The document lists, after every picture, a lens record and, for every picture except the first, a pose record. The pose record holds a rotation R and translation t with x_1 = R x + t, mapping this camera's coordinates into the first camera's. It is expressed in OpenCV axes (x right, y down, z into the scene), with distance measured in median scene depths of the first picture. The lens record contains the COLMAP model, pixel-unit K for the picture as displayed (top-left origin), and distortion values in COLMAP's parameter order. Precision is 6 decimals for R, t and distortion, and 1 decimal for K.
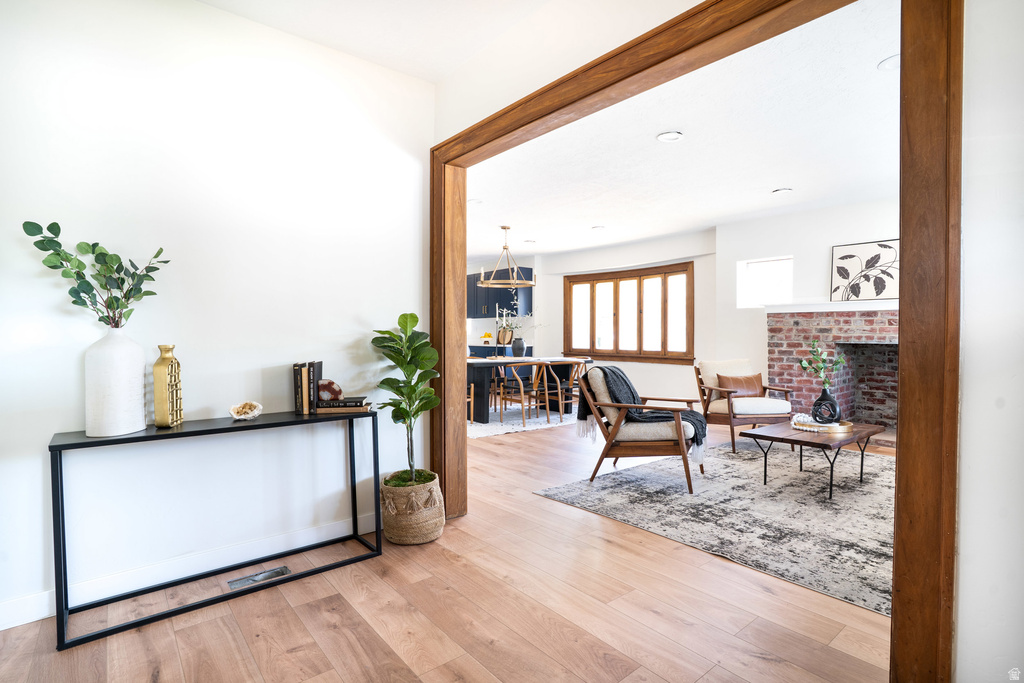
lens RADIAL K [[514.8, 0, 506.4], [0, 514.8, 342.8], [0, 0, 1]] dist [-0.072954, 0.032256]
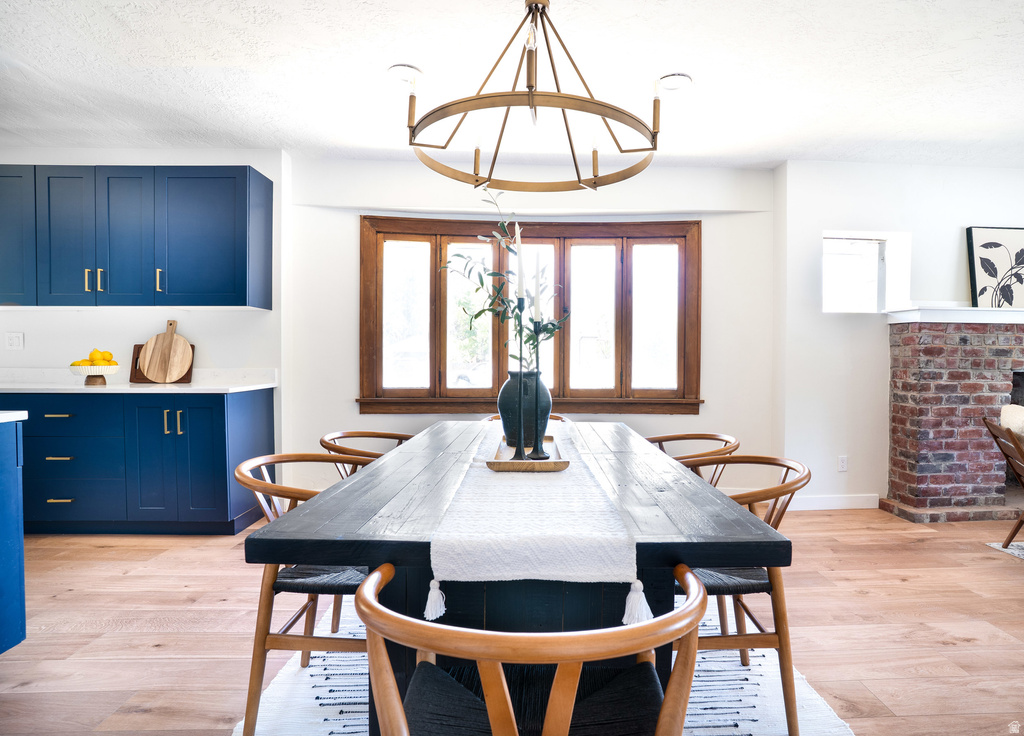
lens RADIAL K [[536.5, 0, 536.9], [0, 536.5, 370.6], [0, 0, 1]] dist [-0.021714, 0.000797]
pose [[0.580283, -0.020974, 0.814144, -0.264228], [0.008141, 0.999768, 0.019953, -0.019639], [-0.814374, -0.004950, 0.580319, 1.075946]]
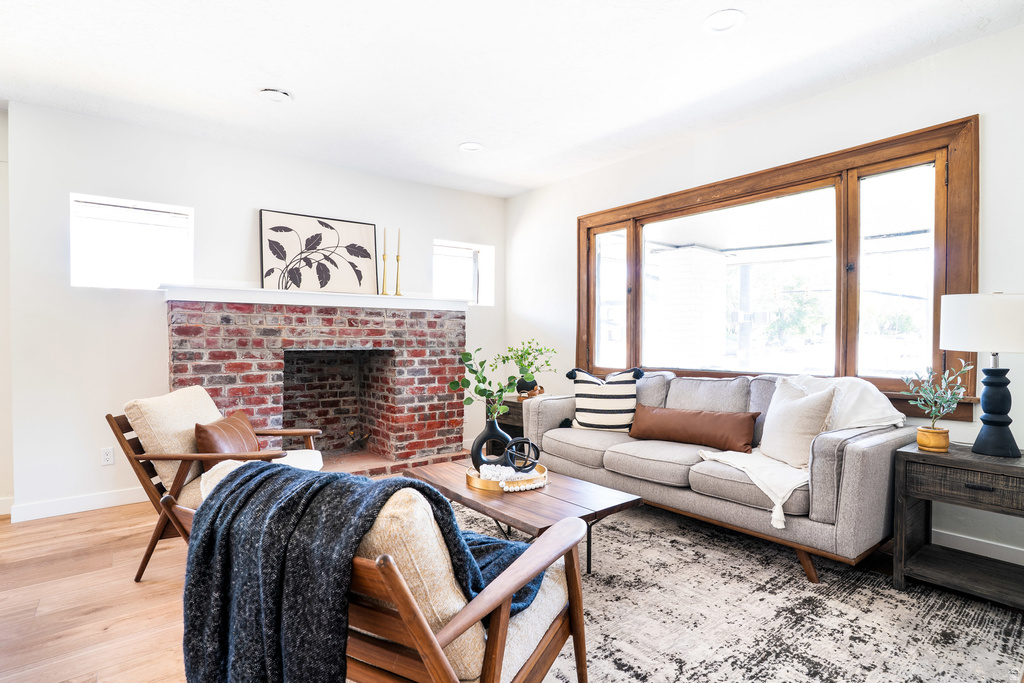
lens RADIAL K [[514.8, 0, 506.4], [0, 514.8, 342.8], [0, 0, 1]] dist [-0.072954, 0.032256]
pose [[0.006895, -0.012327, 0.999900, -0.038105], [0.014516, 0.999820, 0.012226, -0.013840], [-0.999871, 0.014430, 0.007073, 0.671213]]
